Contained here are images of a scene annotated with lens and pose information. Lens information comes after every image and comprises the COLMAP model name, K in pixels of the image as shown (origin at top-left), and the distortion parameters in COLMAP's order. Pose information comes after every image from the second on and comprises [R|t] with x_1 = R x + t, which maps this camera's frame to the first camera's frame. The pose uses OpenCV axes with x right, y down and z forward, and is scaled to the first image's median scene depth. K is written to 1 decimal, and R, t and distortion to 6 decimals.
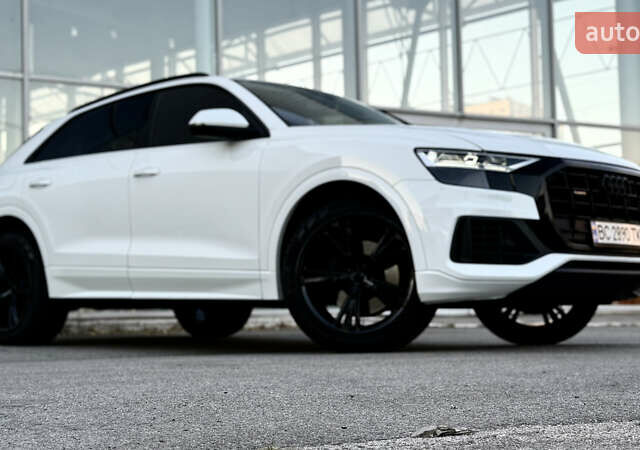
lens RADIAL K [[1228.7, 0, 320.0], [0, 1228.7, 225.0], [0, 0, 1]] dist [0.041803, -0.032066]
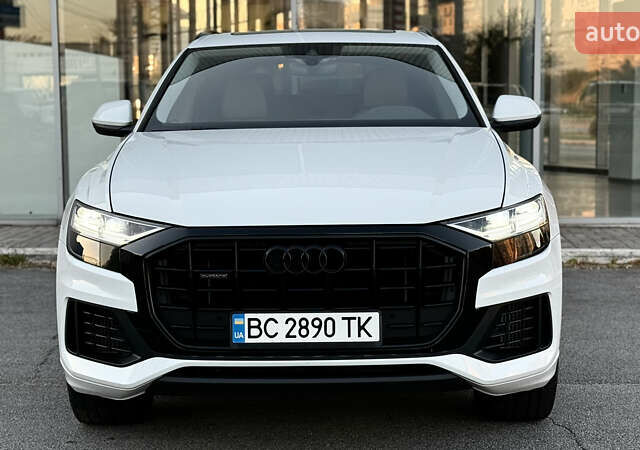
lens RADIAL K [[1228.7, 0, 320.0], [0, 1228.7, 225.0], [0, 0, 1]] dist [0.041803, -0.032066]
pose [[0.667792, 0.091042, -0.738759, 0.786966], [0.057196, 0.983281, 0.172878, -0.177781], [0.742147, -0.157700, 0.651420, 0.566511]]
